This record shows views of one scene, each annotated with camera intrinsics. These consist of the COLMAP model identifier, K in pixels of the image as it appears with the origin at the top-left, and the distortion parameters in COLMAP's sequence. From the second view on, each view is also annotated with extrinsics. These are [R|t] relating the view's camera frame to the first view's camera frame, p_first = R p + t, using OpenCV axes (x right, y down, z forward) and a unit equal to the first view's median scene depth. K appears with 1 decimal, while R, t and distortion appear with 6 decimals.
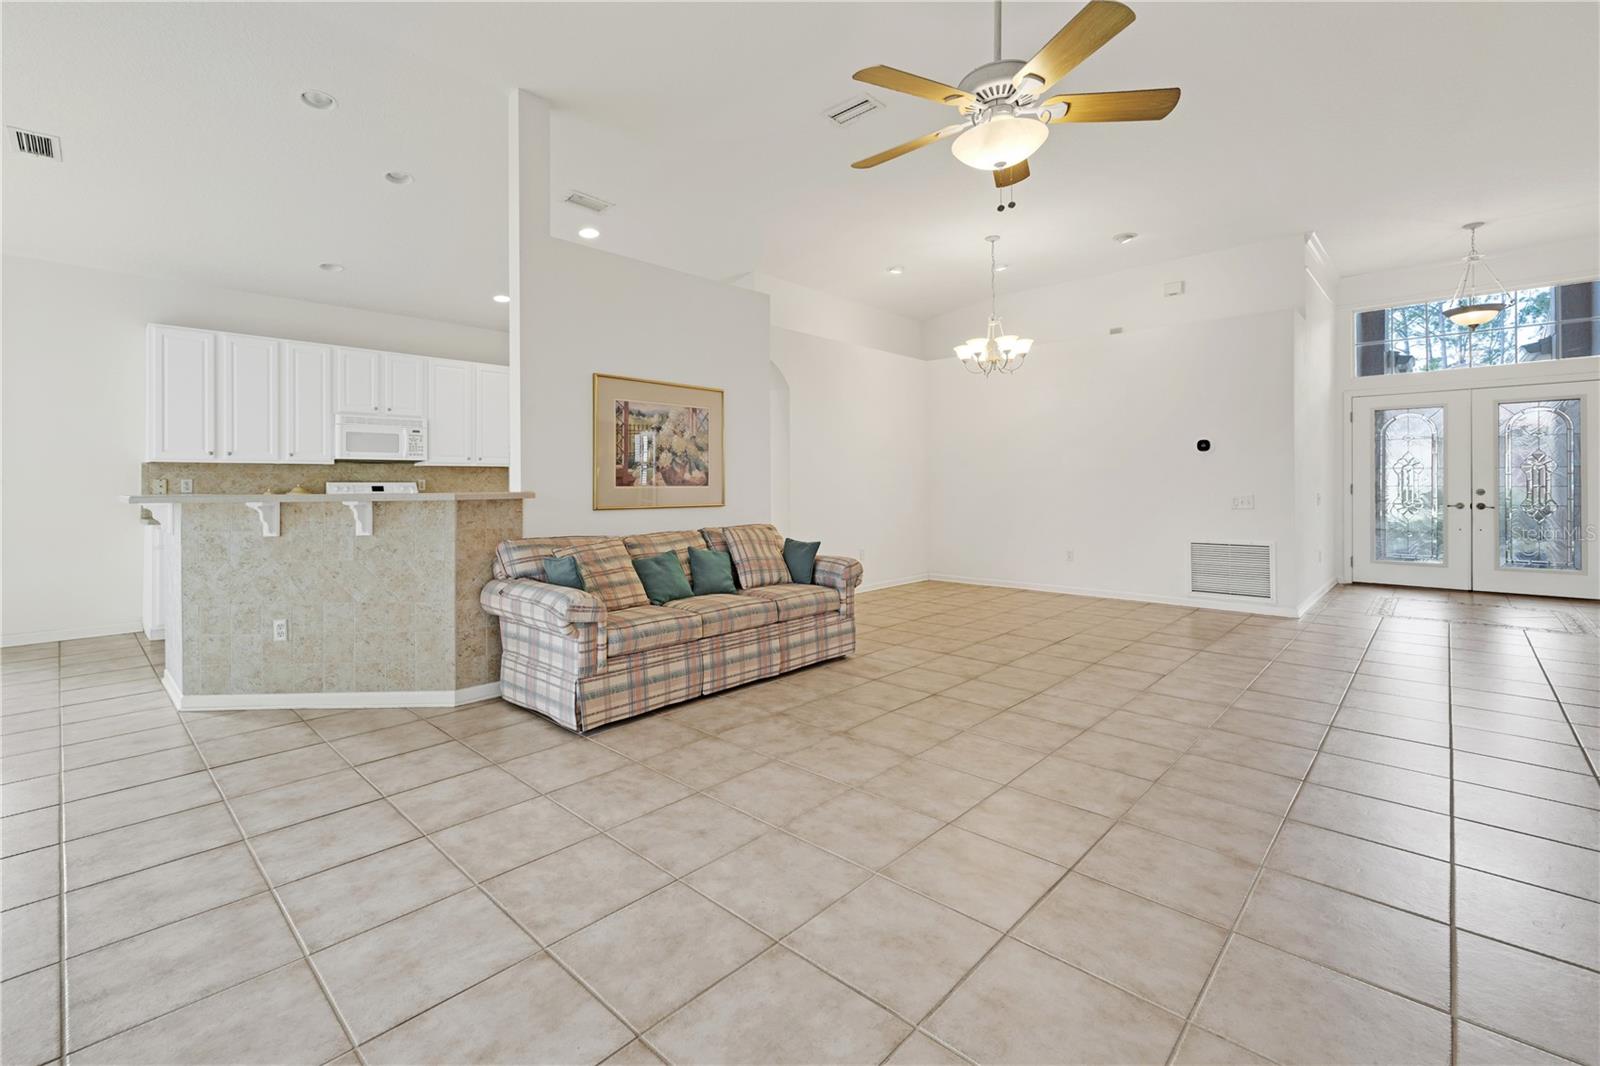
lens RADIAL K [[701.8, 0, 819.6], [0, 701.8, 488.5], [0, 0, 1]] dist [-0.000605, -0.000218]
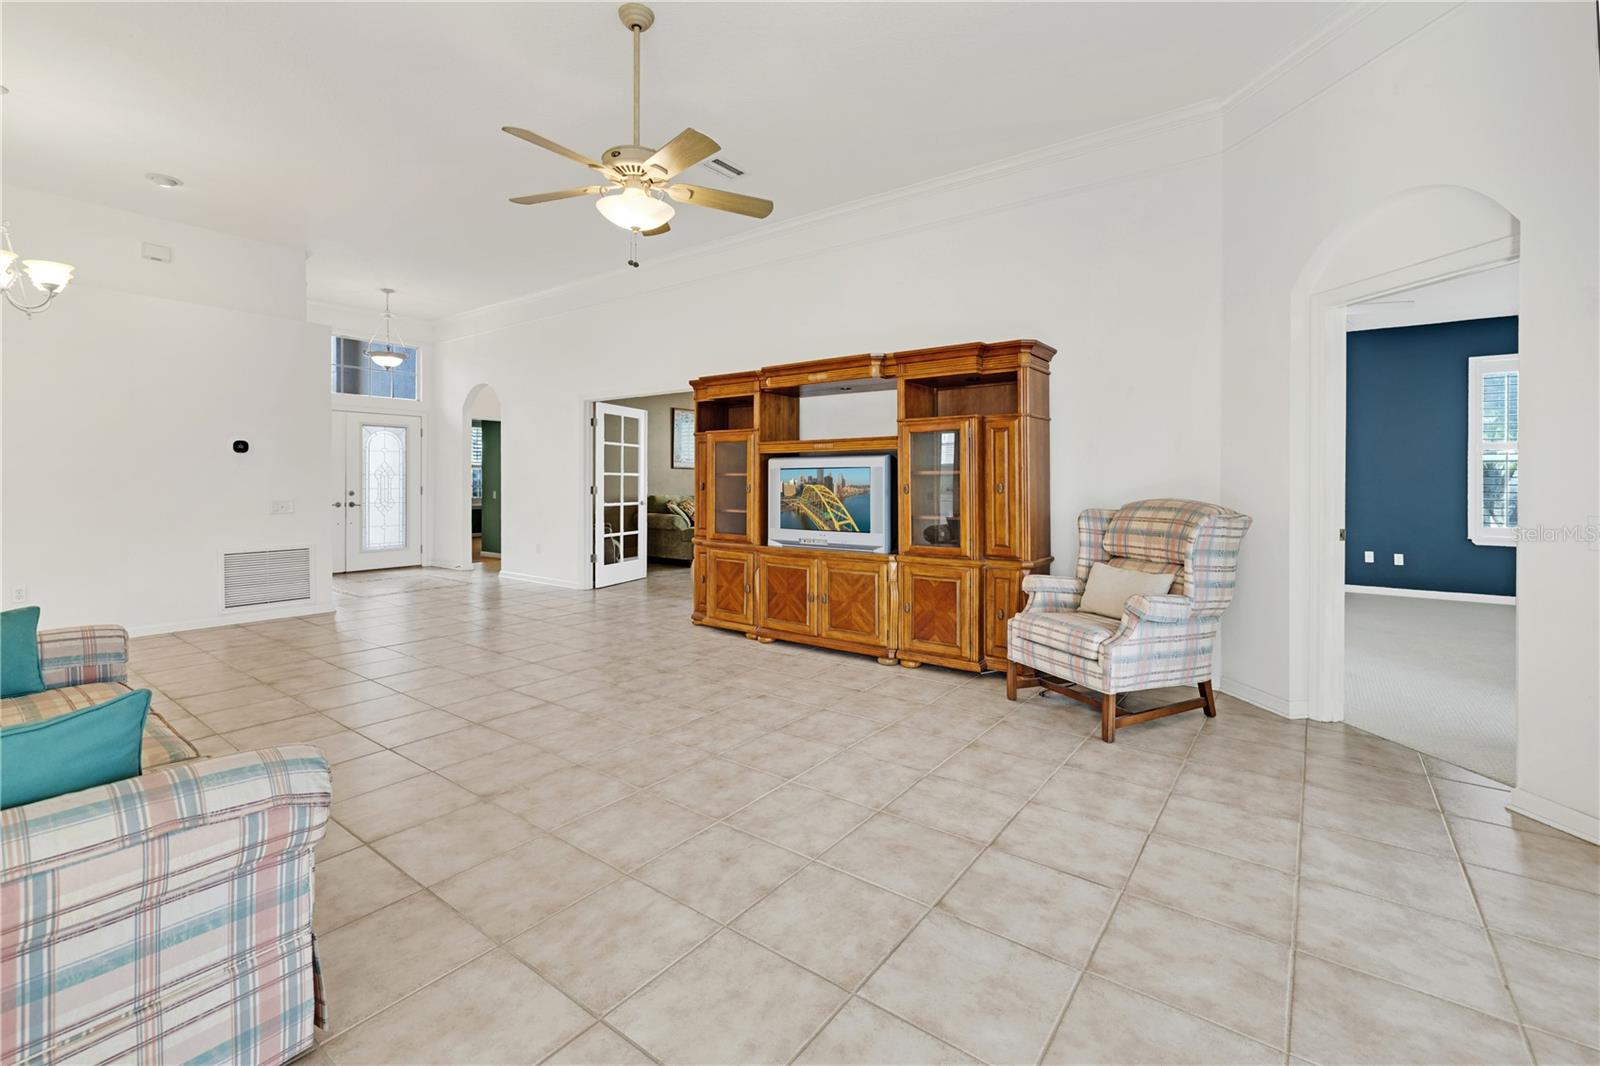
lens RADIAL K [[685.3, 0, 784.2], [0, 685.3, 488.3], [0, 0, 1]] dist [0.001547, -0.000109]
pose [[-0.080318, -0.004104, 0.996761, -0.957531], [0.001888, 0.999989, 0.004269, -0.021036], [-0.996768, 0.002225, -0.080309, 0.857292]]
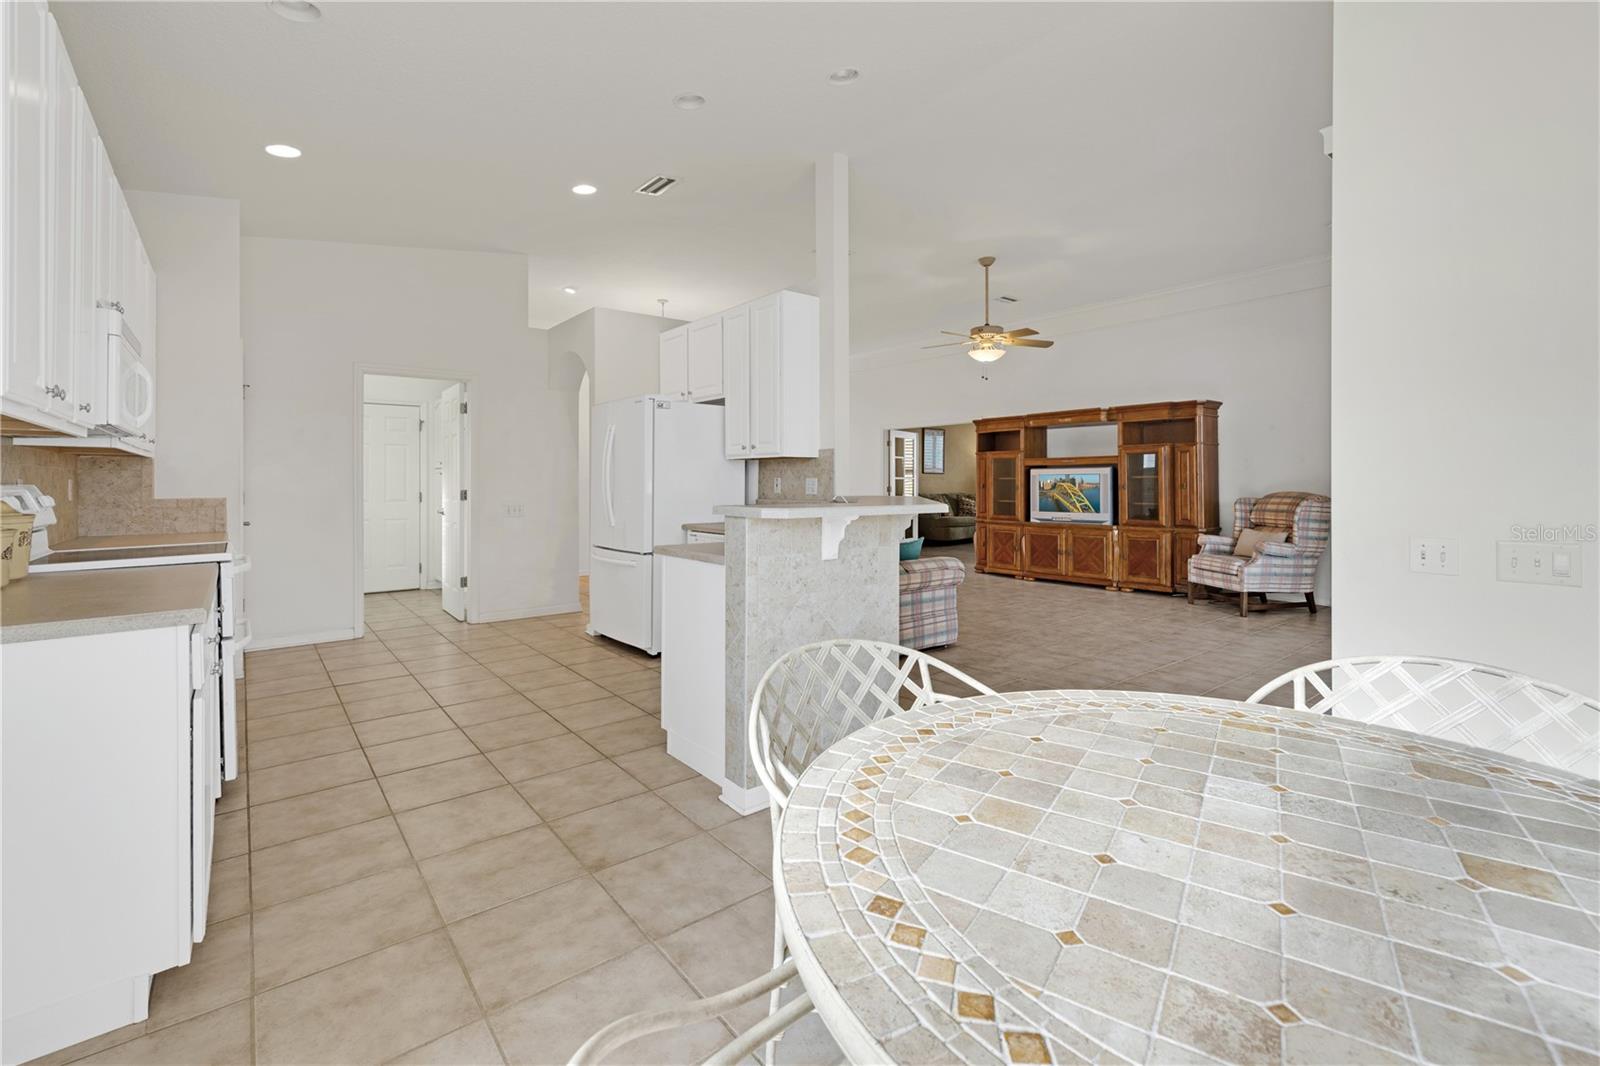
lens RADIAL K [[682.8, 0, 802.4], [0, 682.8, 485.8], [0, 0, 1]] dist [0.011431, 0.000040]
pose [[0.152752, 0.001918, 0.988263, -2.307414], [0.005223, 0.999983, -0.002748, -0.014615], [-0.988251, 0.005581, 0.152739, 1.304664]]
